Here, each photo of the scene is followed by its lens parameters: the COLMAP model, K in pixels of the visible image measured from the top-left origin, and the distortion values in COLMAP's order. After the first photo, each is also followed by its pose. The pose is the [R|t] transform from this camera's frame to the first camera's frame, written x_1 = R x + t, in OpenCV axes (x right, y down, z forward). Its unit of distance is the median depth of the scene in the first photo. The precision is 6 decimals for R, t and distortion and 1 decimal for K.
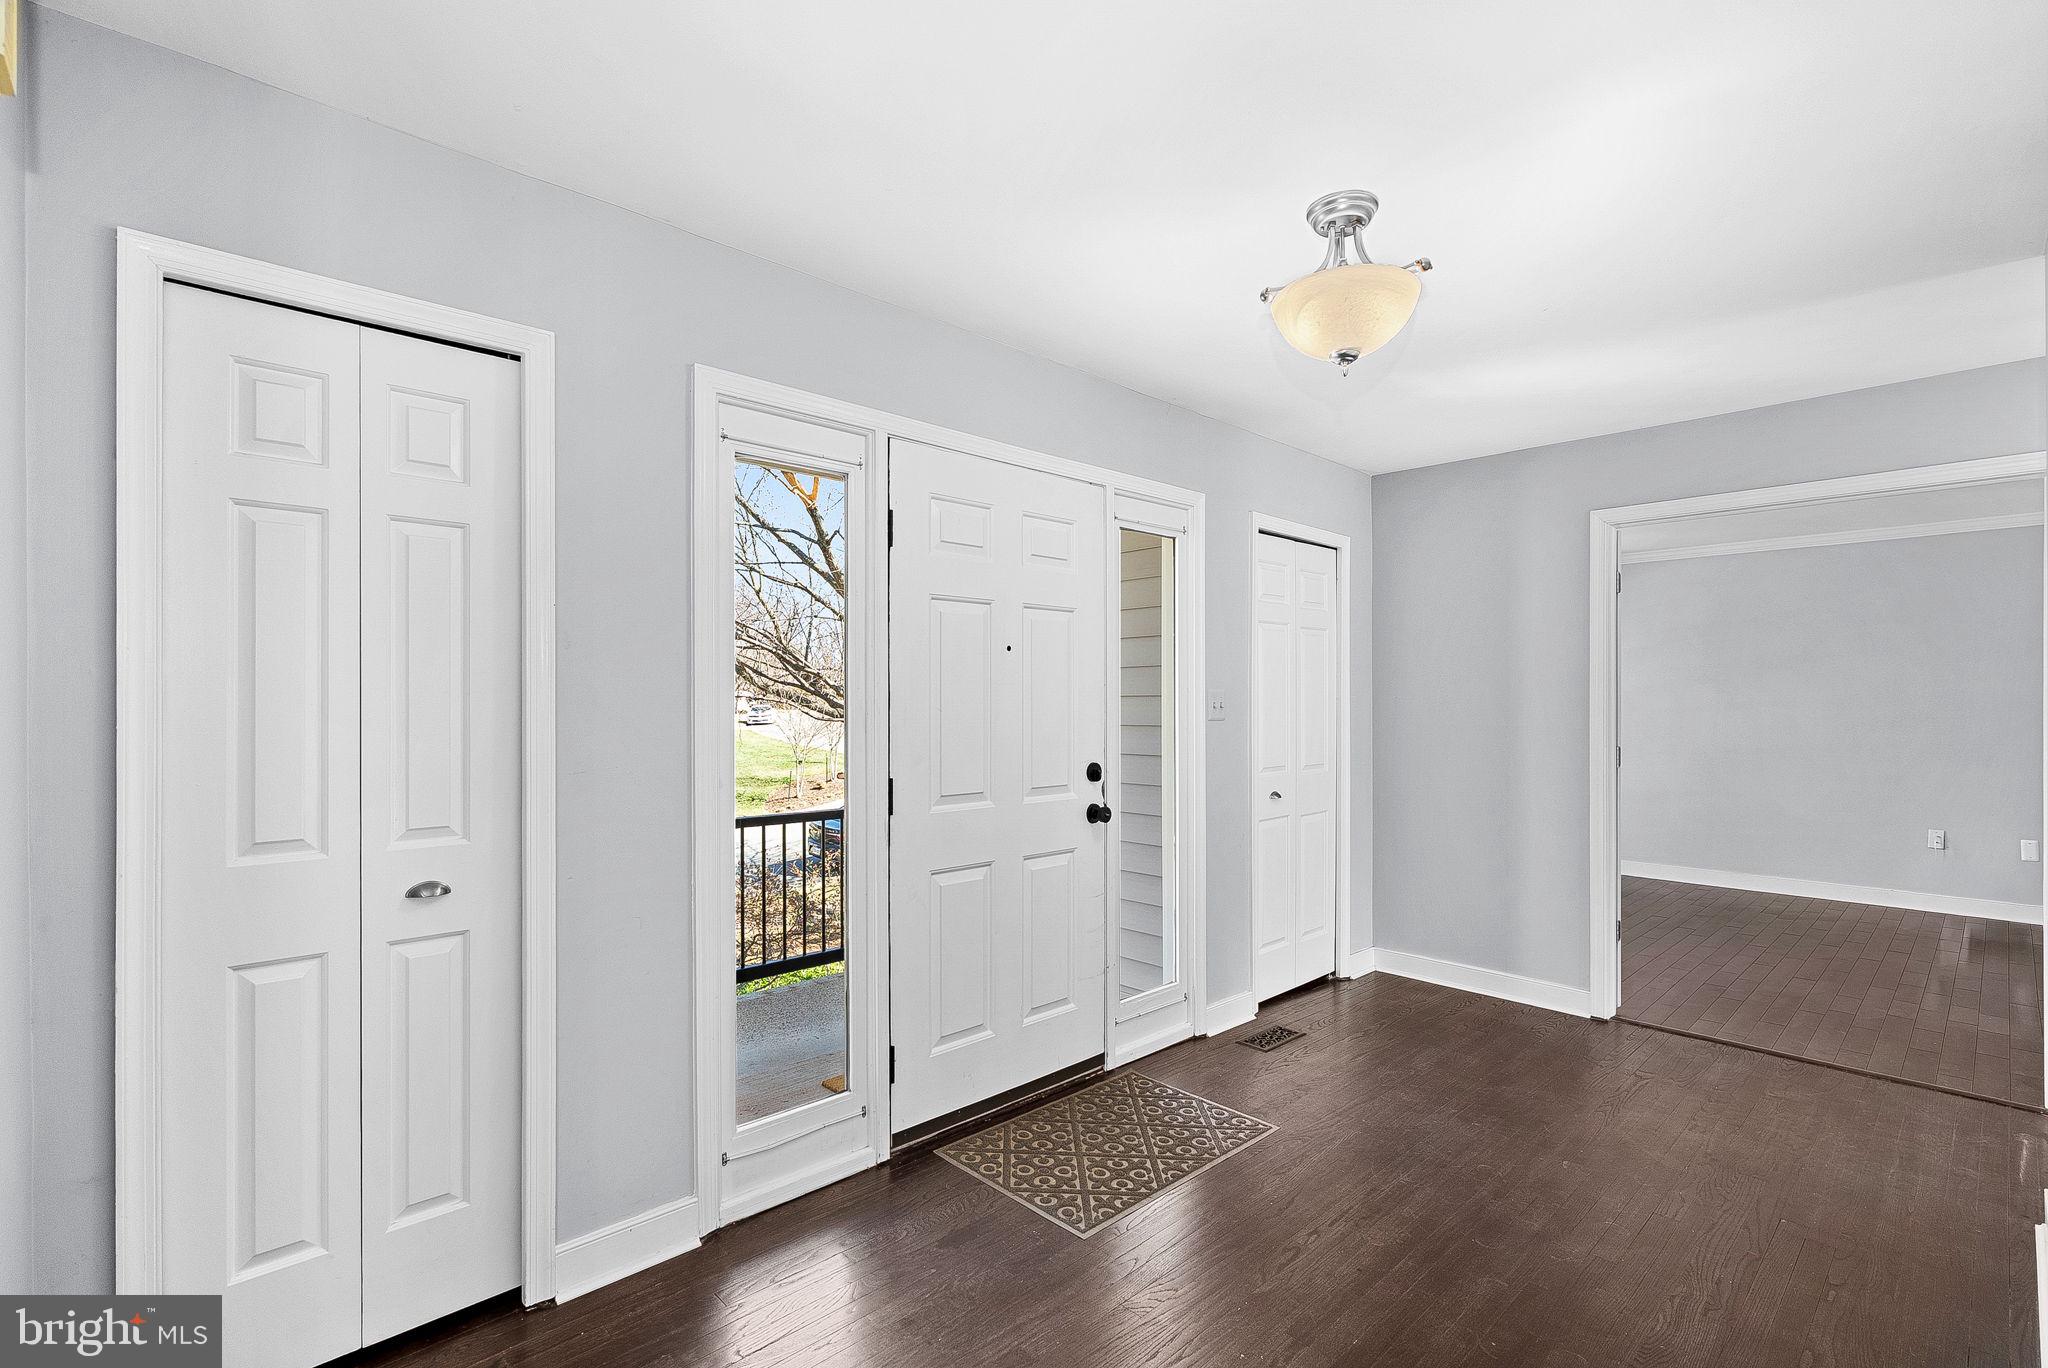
lens RADIAL K [[940.3, 0, 1030.2], [0, 940.3, 706.2], [0, 0, 1]] dist [0.003935, 0.000708]
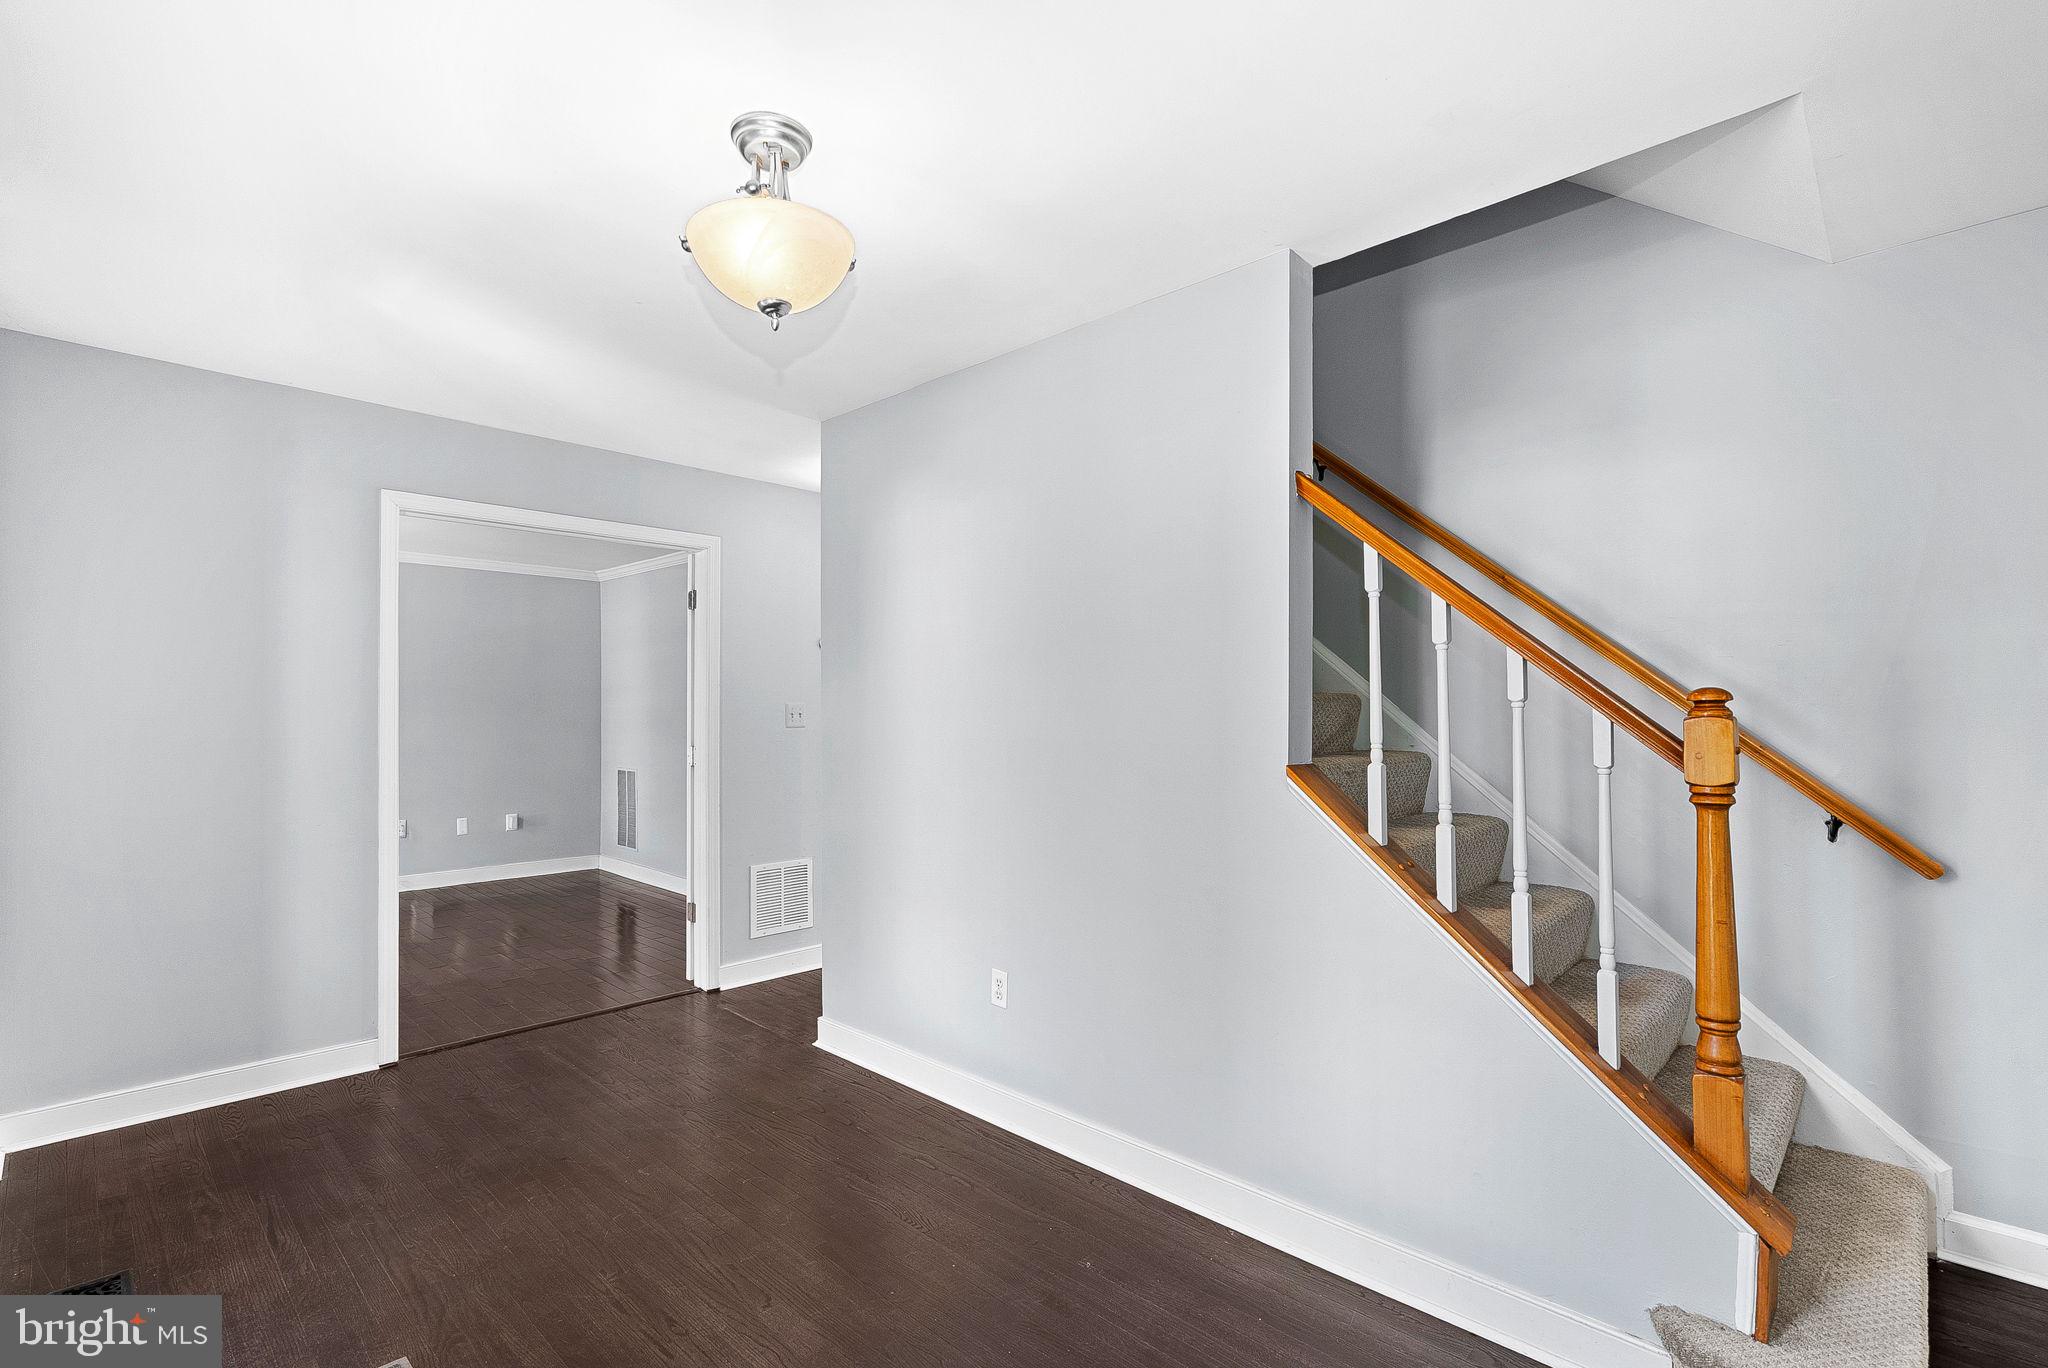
lens RADIAL K [[940.3, 0, 1030.2], [0, 940.3, 706.2], [0, 0, 1]] dist [0.003935, 0.000708]
pose [[-0.044471, 0.000952, 0.999010, -0.307344], [0.002701, 0.999996, -0.000833, -0.002625], [-0.999007, 0.002661, -0.044474, 0.435899]]
